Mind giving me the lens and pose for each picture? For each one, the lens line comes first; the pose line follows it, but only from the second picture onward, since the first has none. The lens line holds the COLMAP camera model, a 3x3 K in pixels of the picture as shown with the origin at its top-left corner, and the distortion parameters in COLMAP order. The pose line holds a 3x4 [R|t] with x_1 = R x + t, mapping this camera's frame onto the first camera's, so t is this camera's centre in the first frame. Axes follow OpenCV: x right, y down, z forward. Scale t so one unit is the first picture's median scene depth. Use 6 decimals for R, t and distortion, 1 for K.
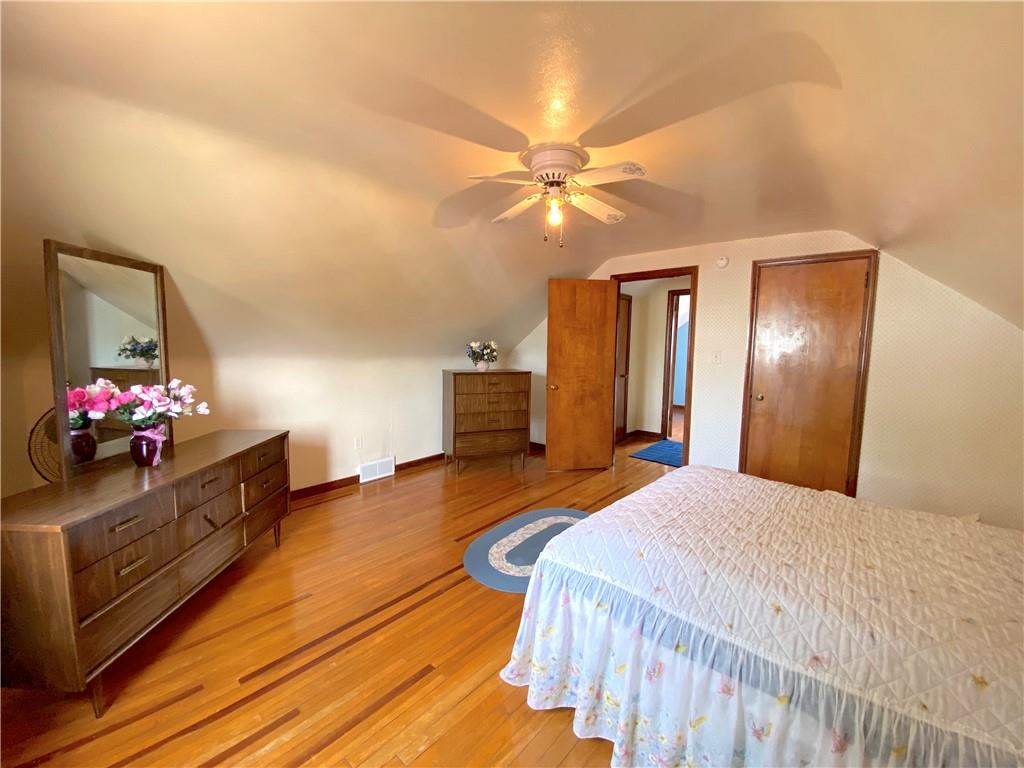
lens RADIAL K [[416.3, 0, 512.7], [0, 416.3, 385.1], [0, 0, 1]] dist [0.004265, -0.010553]
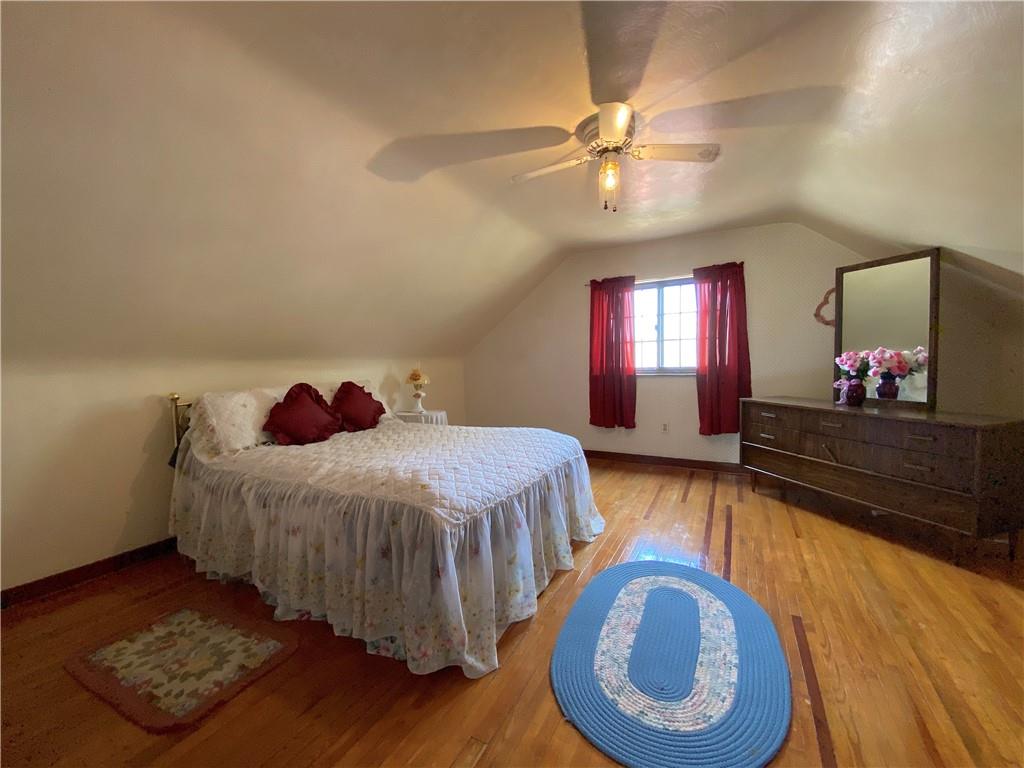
lens RADIAL K [[416.3, 0, 511.2], [0, 416.3, 381.9], [0, 0, 1]] dist [0.004265, -0.010553]
pose [[-0.974169, 0.023458, -0.224599, 0.543505], [-0.010836, 0.988588, 0.150252, -0.085143], [0.225561, 0.148804, -0.962798, 1.907853]]
